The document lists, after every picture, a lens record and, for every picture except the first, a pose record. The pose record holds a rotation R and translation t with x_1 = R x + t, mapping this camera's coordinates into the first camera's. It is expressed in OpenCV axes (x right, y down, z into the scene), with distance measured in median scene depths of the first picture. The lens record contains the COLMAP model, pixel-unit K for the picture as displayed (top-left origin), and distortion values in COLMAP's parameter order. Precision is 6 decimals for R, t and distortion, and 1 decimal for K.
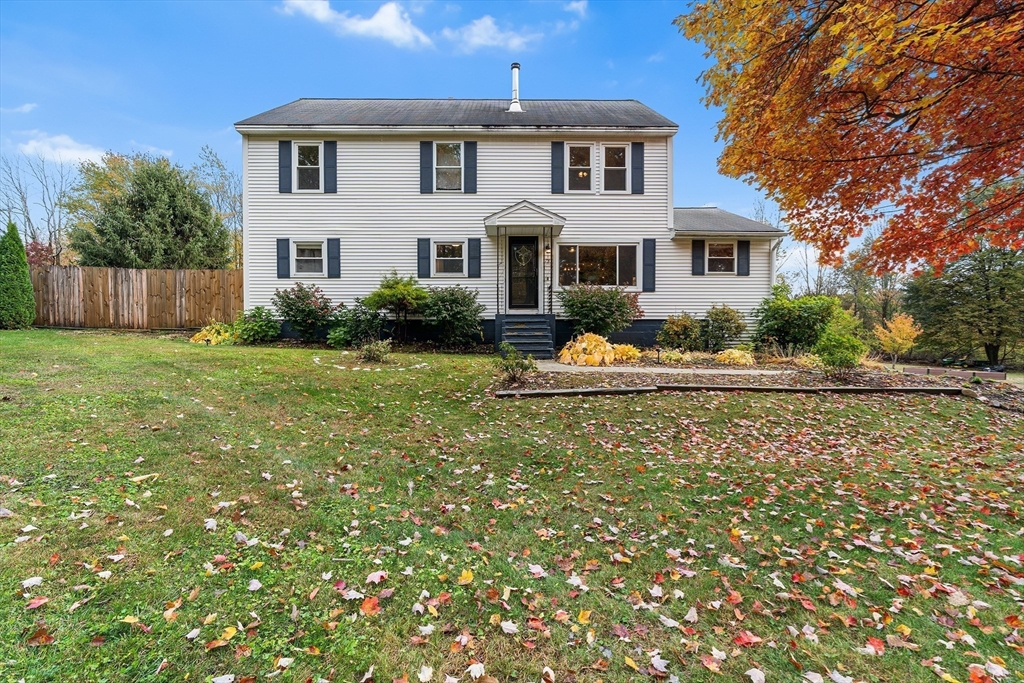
lens RADIAL K [[472.1, 0, 509.2], [0, 472.1, 334.9], [0, 0, 1]] dist [-0.004893, 0.000165]
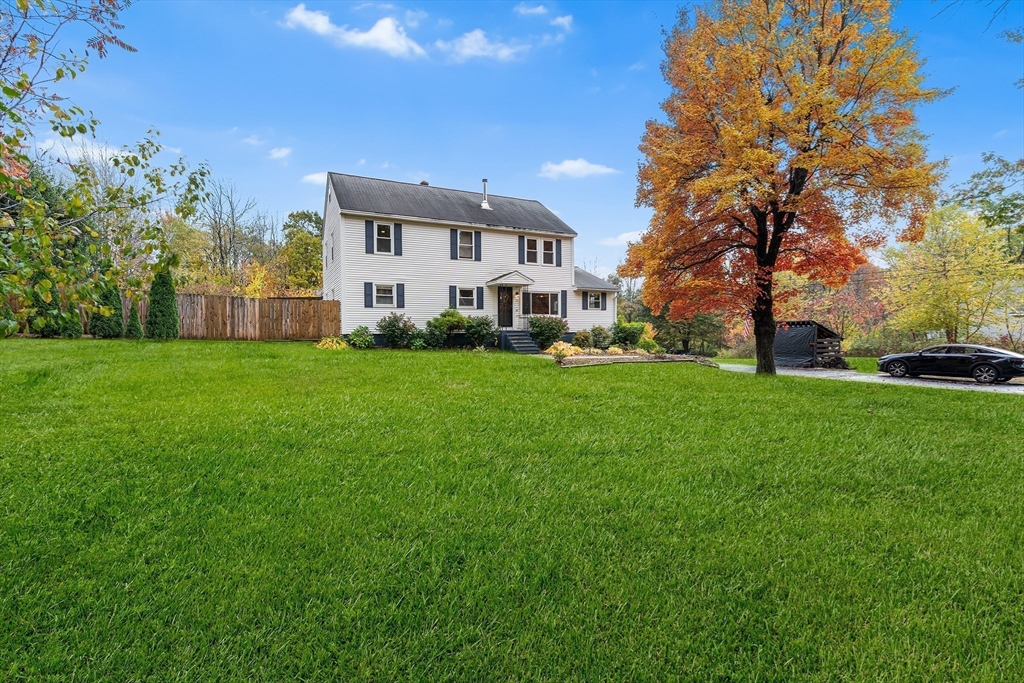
lens RADIAL K [[472.1, 0, 509.2], [0, 472.1, 334.9], [0, 0, 1]] dist [-0.004893, 0.000165]
pose [[0.897856, -0.007574, 0.440224, -0.752419], [0.004317, 0.999955, 0.008399, -0.039368], [-0.440268, -0.005641, 0.897849, -0.629329]]
